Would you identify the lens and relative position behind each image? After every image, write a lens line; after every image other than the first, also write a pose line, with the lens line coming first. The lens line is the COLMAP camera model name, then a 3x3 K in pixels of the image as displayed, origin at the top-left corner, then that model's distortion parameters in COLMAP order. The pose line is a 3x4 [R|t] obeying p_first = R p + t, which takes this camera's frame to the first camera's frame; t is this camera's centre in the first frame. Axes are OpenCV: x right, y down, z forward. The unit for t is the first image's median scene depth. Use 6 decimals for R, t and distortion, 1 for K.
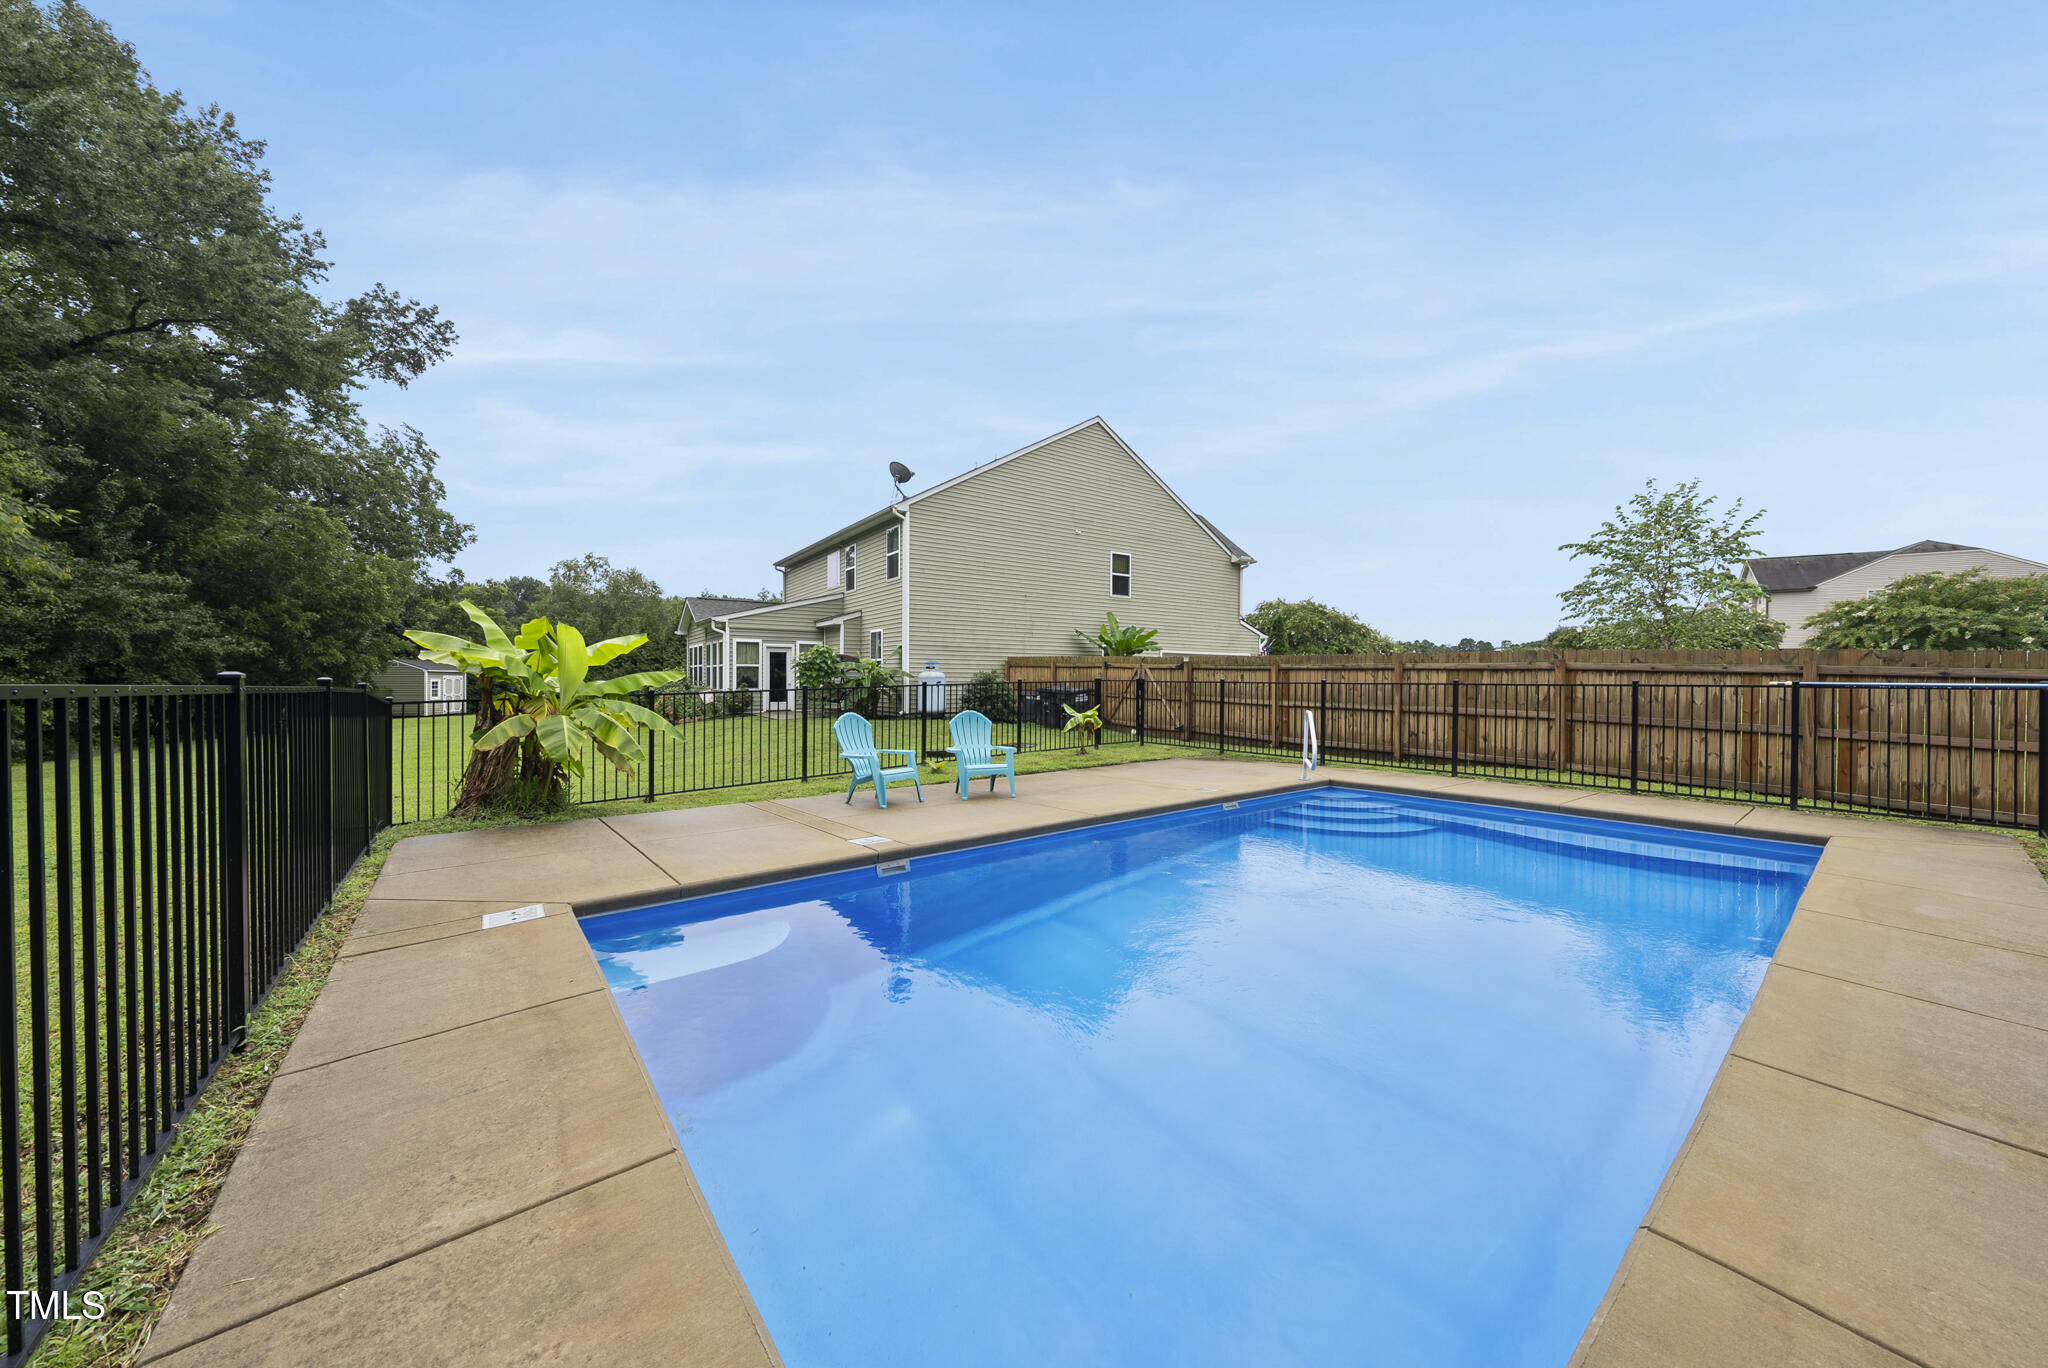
lens RADIAL K [[711.6, 0, 1024.0], [0, 711.6, 684.0], [0, 0, 1]] dist [-0.002204, 0.000075]
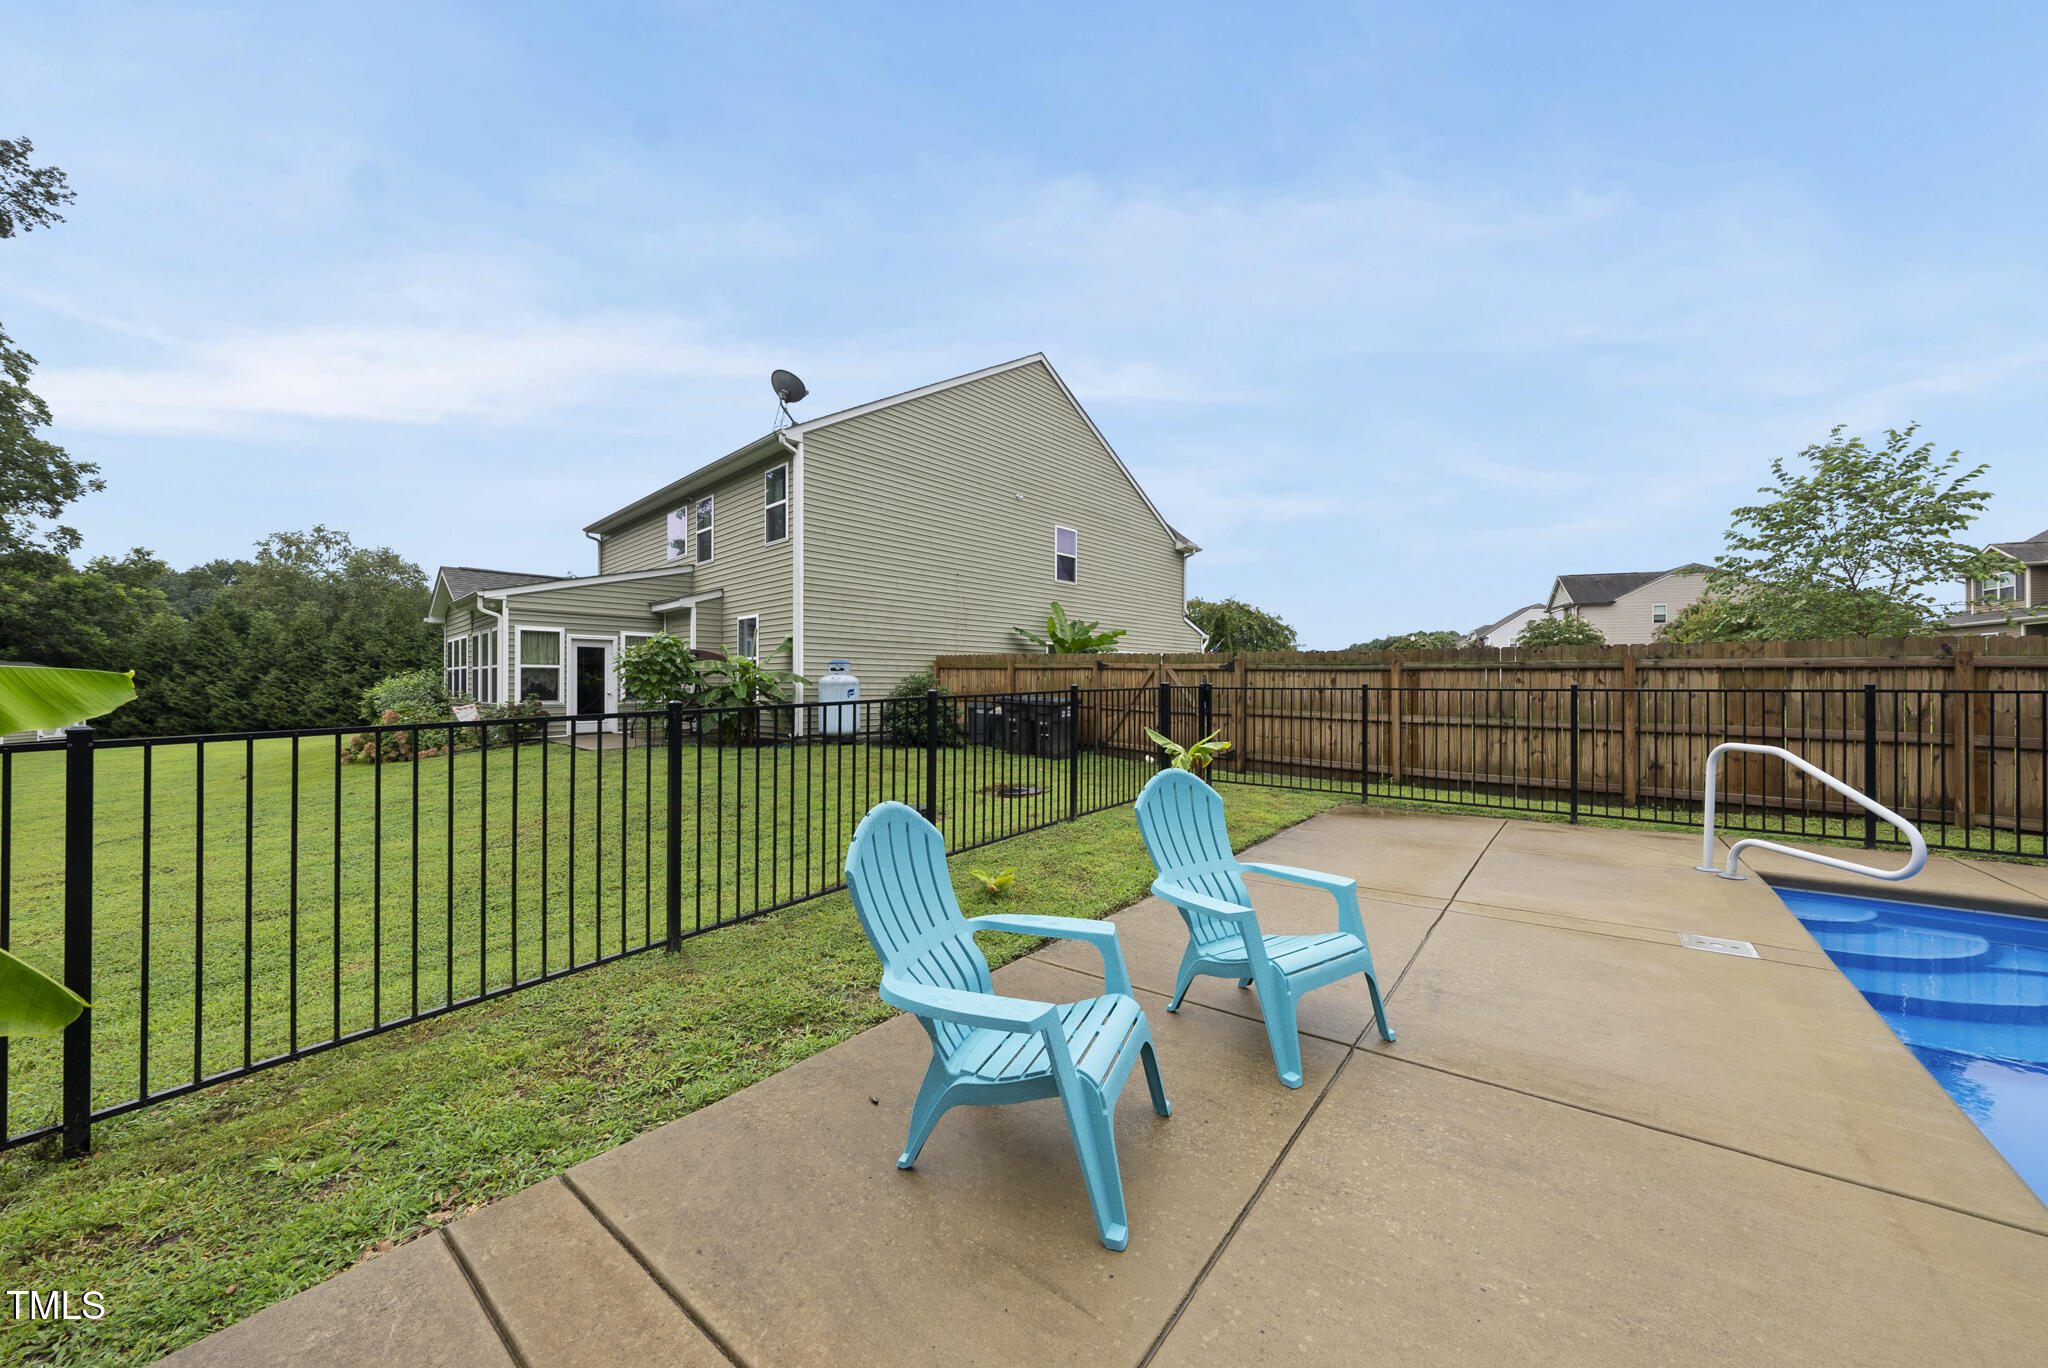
lens RADIAL K [[709.1, 0, 1023.7], [0, 709.1, 680.7], [0, 0, 1]] dist [0.007034, 0.000224]
pose [[0.977095, -0.001586, 0.212796, -0.087690], [0.004600, 0.999896, -0.013667, -0.001587], [-0.212752, 0.014333, 0.977001, 0.252203]]
